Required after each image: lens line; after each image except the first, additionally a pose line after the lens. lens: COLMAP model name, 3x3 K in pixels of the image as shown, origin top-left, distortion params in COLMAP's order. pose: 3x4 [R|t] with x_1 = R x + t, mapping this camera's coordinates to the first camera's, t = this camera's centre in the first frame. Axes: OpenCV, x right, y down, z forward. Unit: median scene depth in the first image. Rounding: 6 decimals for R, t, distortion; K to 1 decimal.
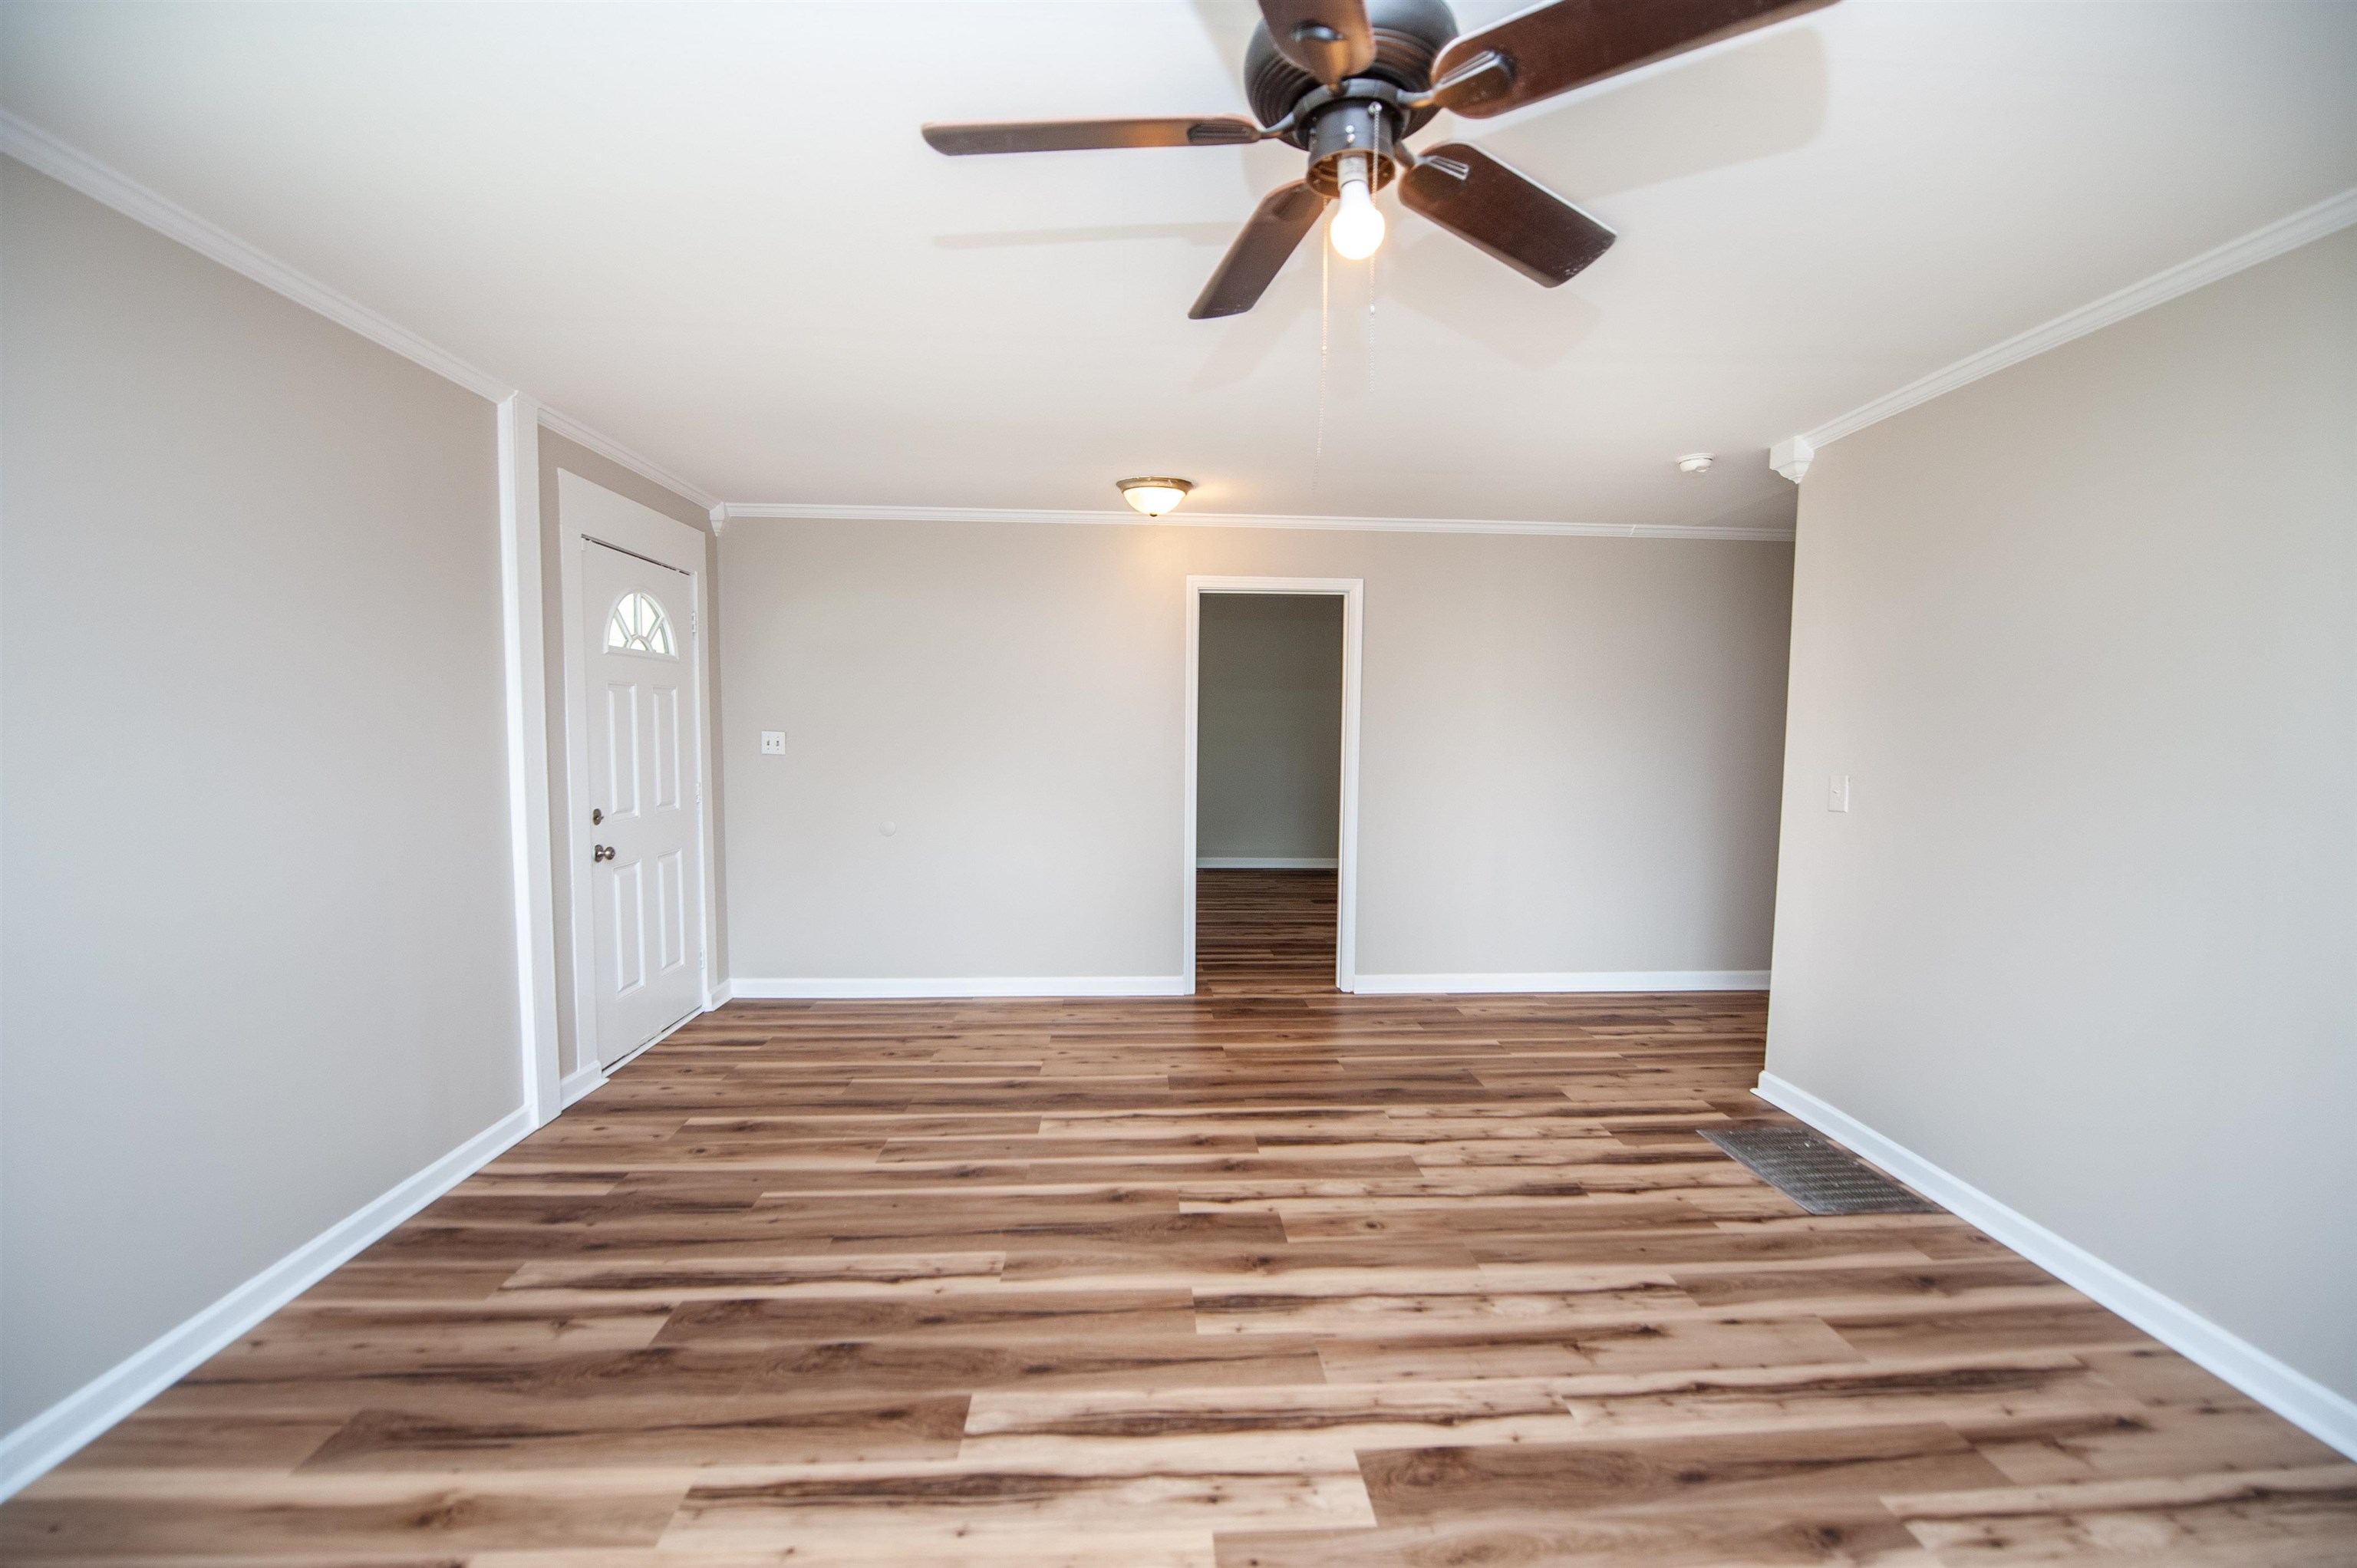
lens RADIAL K [[945.6, 0, 1183.7], [0, 945.6, 783.4], [0, 0, 1]] dist [-0.018440, -0.002222]
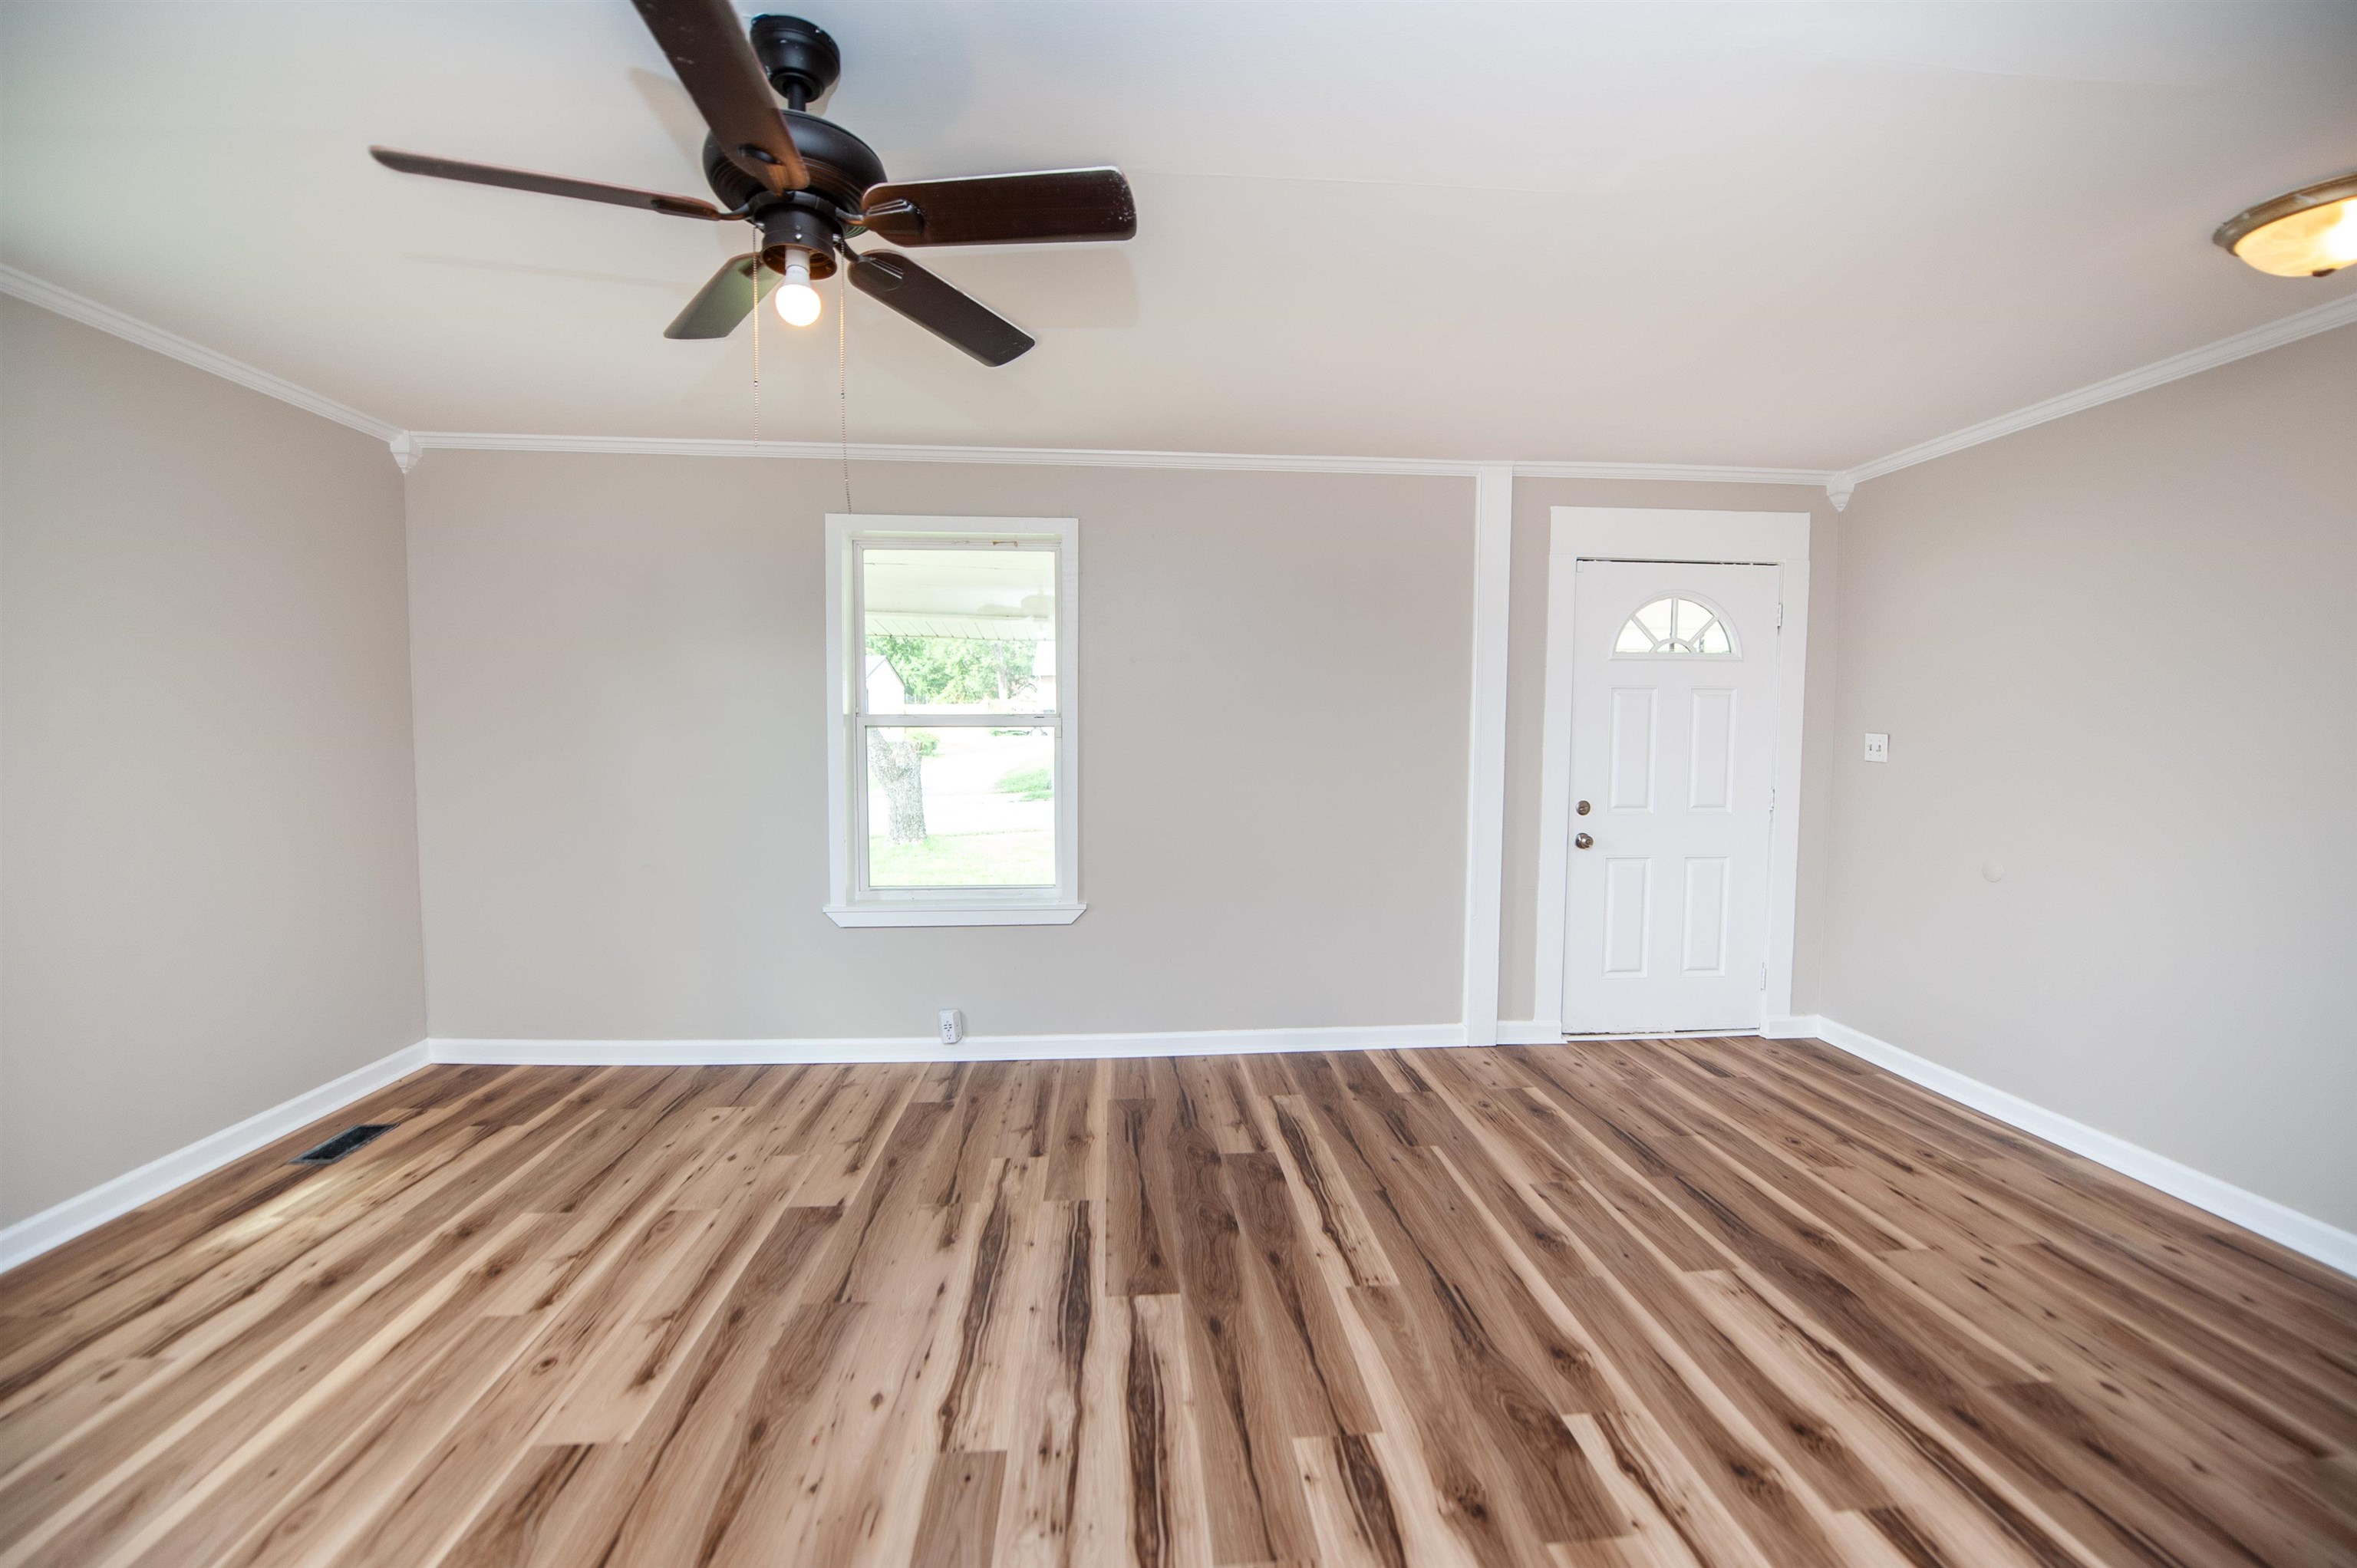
lens RADIAL K [[945.6, 0, 1191.8], [0, 945.6, 782.0], [0, 0, 1]] dist [-0.018440, -0.002222]
pose [[0.025415, 0.048261, -0.998511, 0.698966], [-0.063075, 0.996921, 0.046579, -0.025823], [0.997685, 0.061797, 0.028380, 0.728494]]
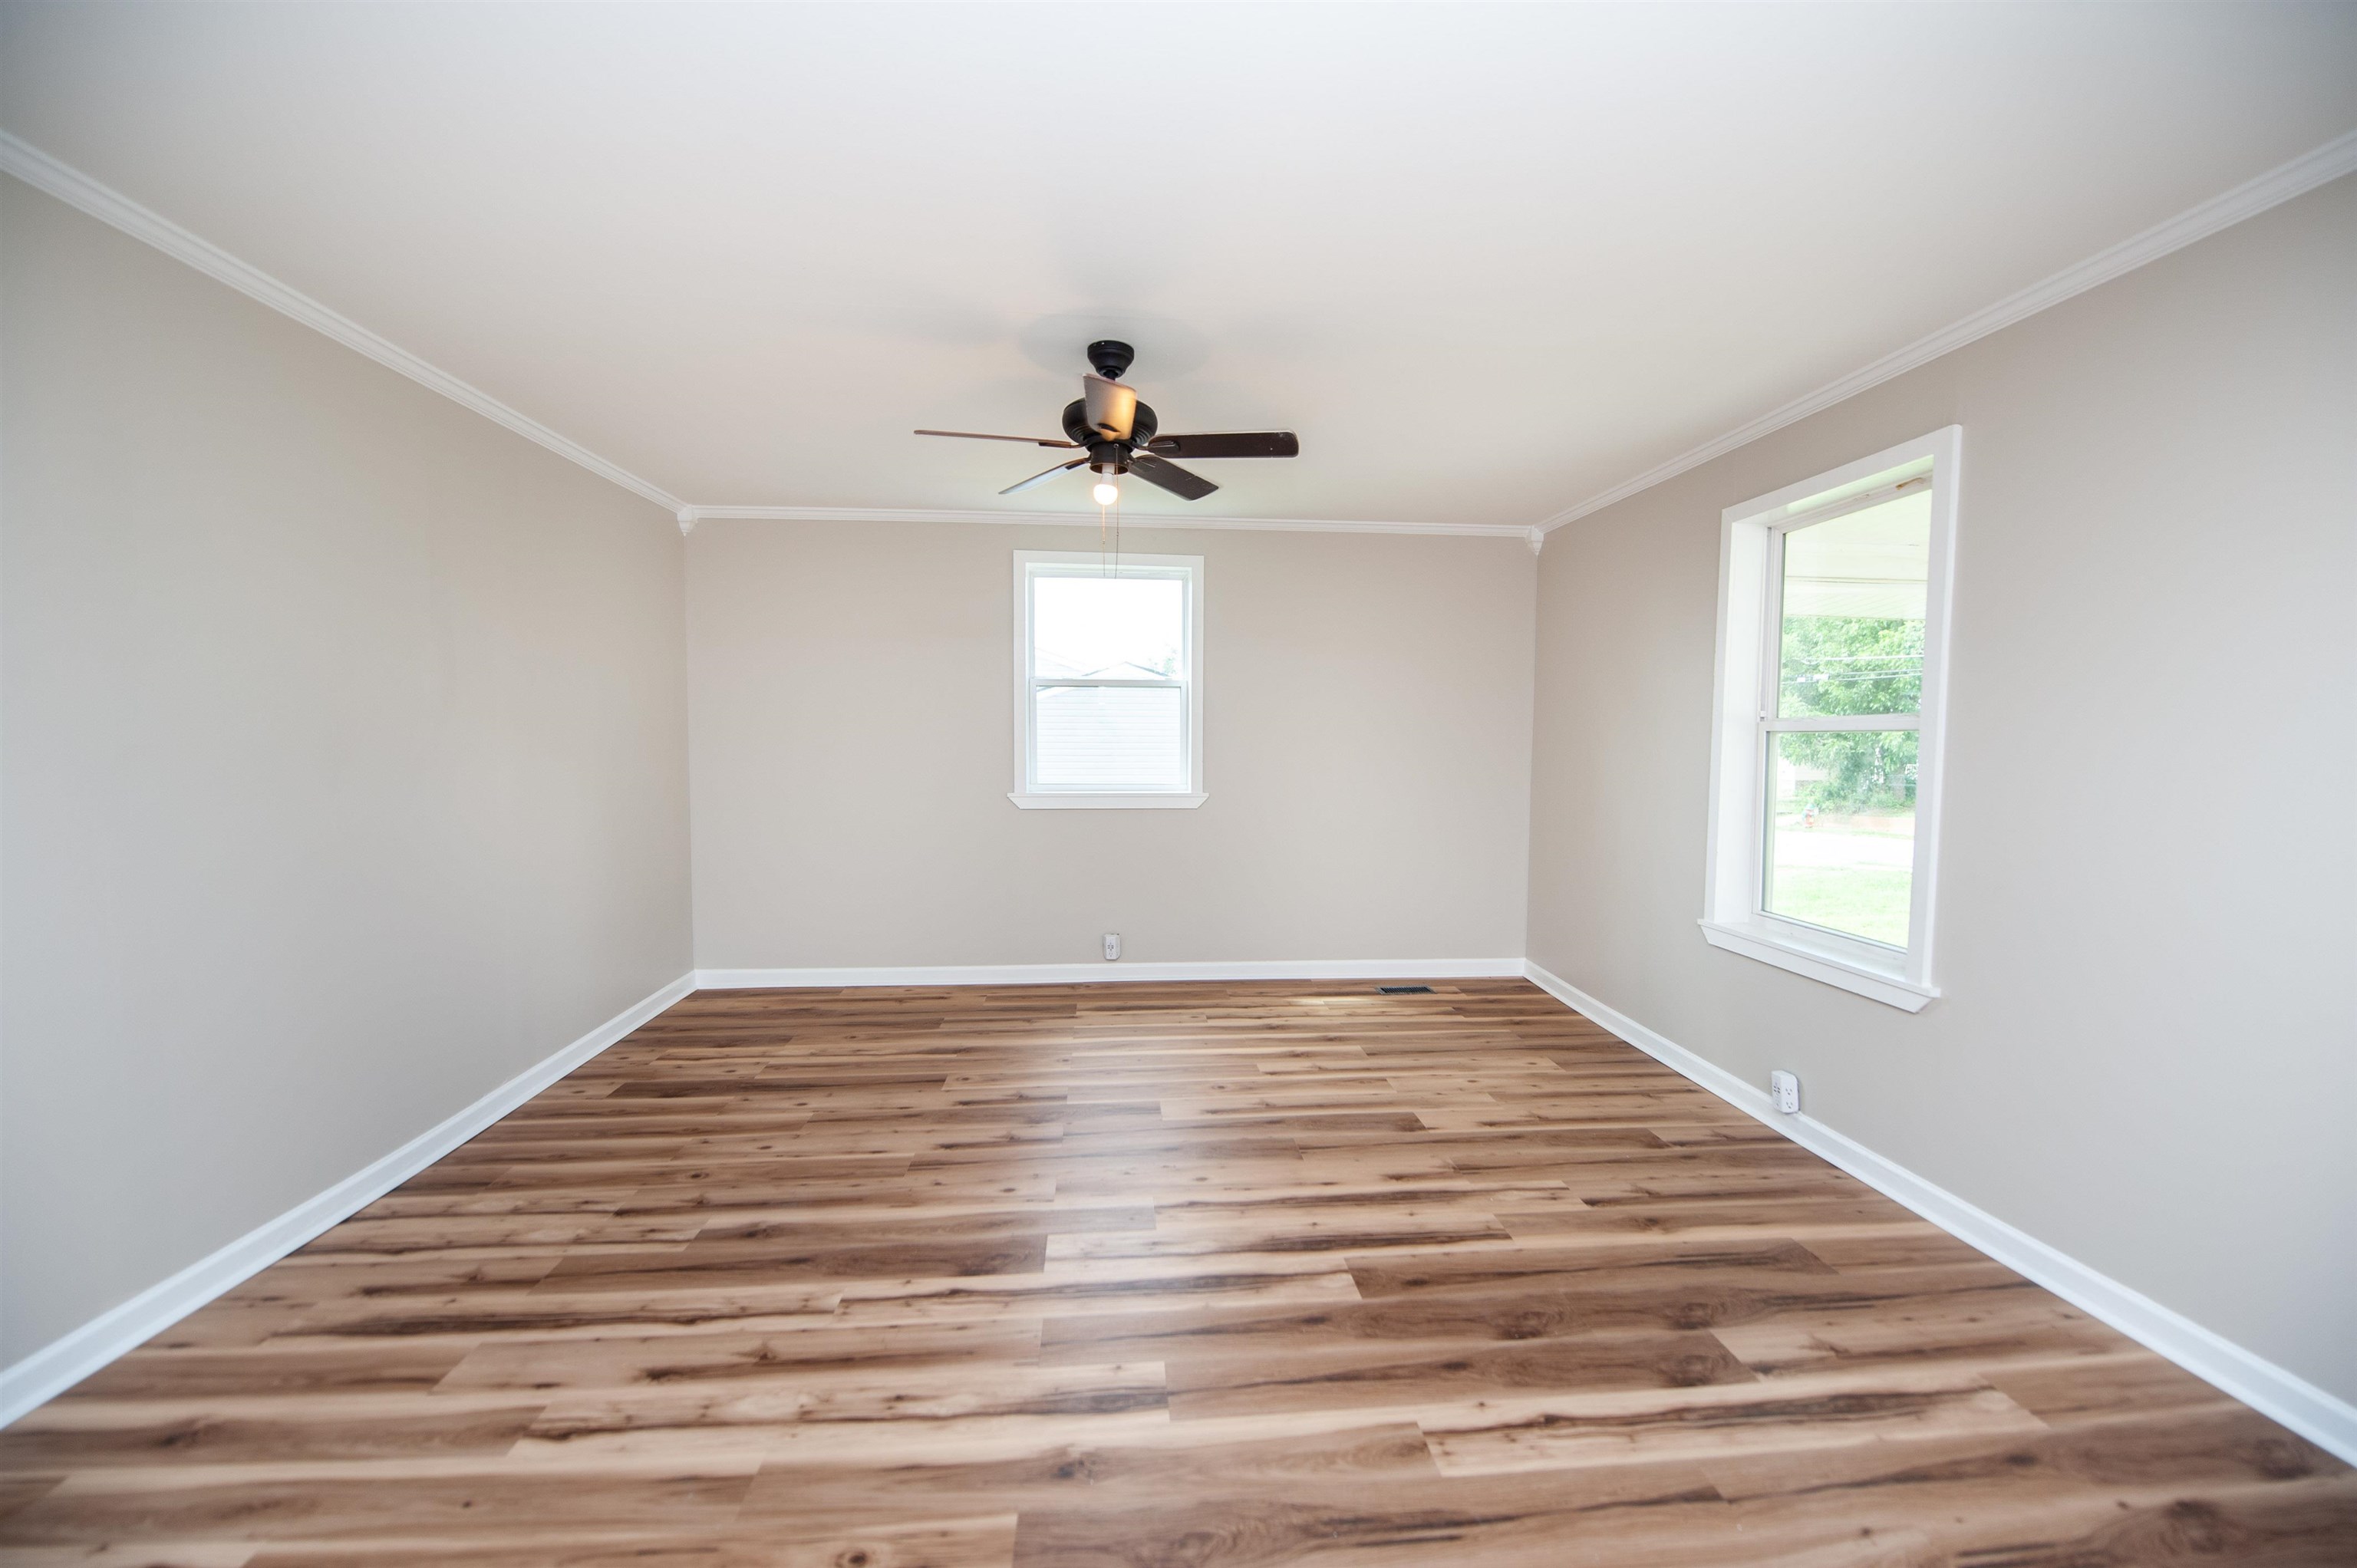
lens RADIAL K [[945.6, 0, 1194.4], [0, 945.6, 787.7], [0, 0, 1]] dist [-0.018440, -0.002222]
pose [[-0.999190, -0.013799, -0.037803, 0.023329], [-0.017997, 0.993424, 0.113074, -0.070689], [0.035994, 0.113663, -0.992867, 1.589944]]
